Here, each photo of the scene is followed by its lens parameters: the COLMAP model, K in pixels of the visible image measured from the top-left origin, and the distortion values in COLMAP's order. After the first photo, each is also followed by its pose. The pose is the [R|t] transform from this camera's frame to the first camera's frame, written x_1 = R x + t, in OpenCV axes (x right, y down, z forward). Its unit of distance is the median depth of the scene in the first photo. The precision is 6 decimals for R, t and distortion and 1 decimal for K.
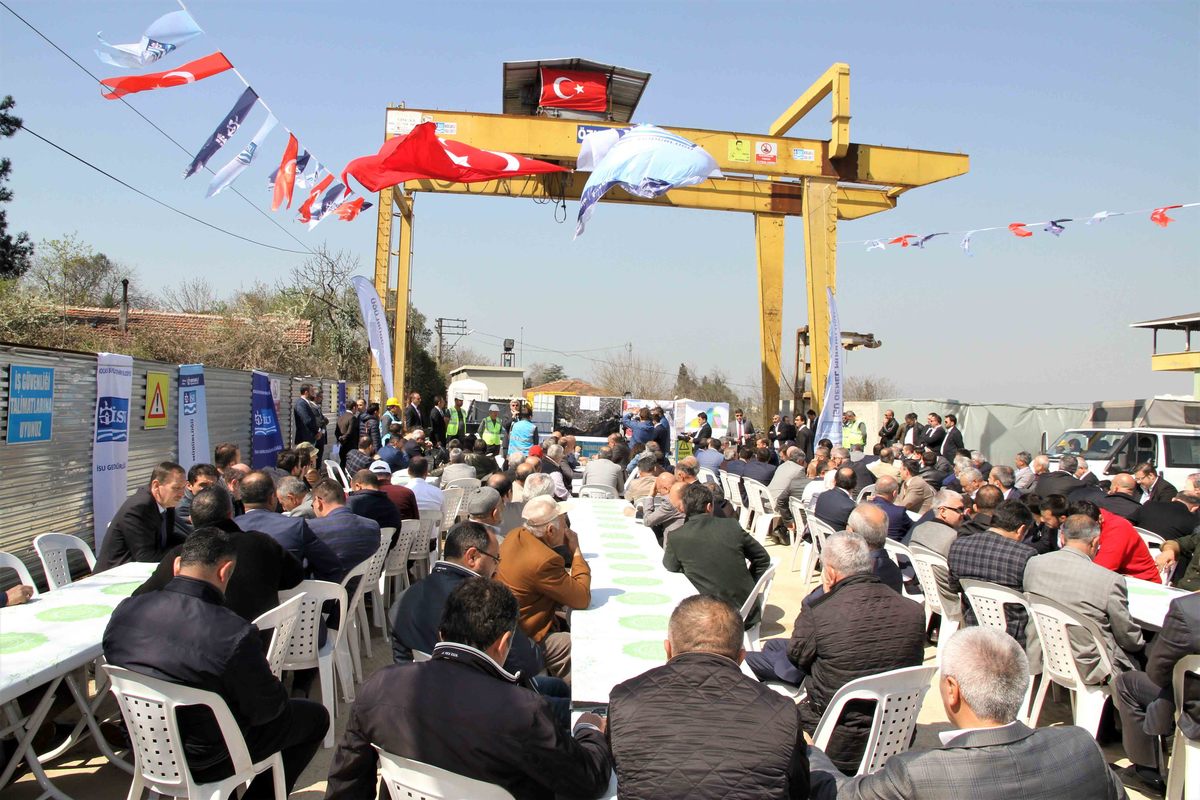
lens RADIAL K [[818.1, 0, 596.6], [0, 818.1, 384.2], [0, 0, 1]] dist [-0.118833, 0.081274]
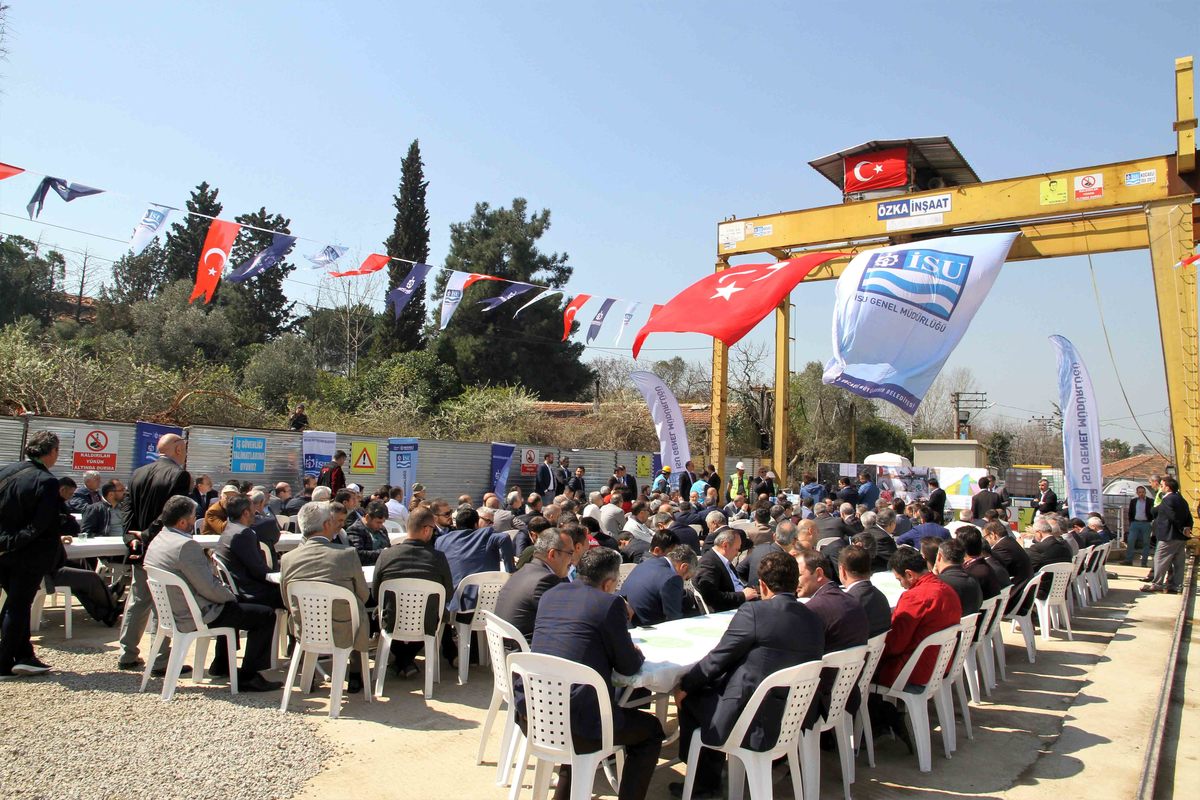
lens RADIAL K [[818.1, 0, 596.6], [0, 818.1, 384.2], [0, 0, 1]] dist [-0.118833, 0.081274]
pose [[0.720790, -0.071819, -0.689422, 0.406755], [0.001586, 0.994786, -0.101971, 0.015970], [0.693151, 0.072406, 0.717146, 0.022792]]
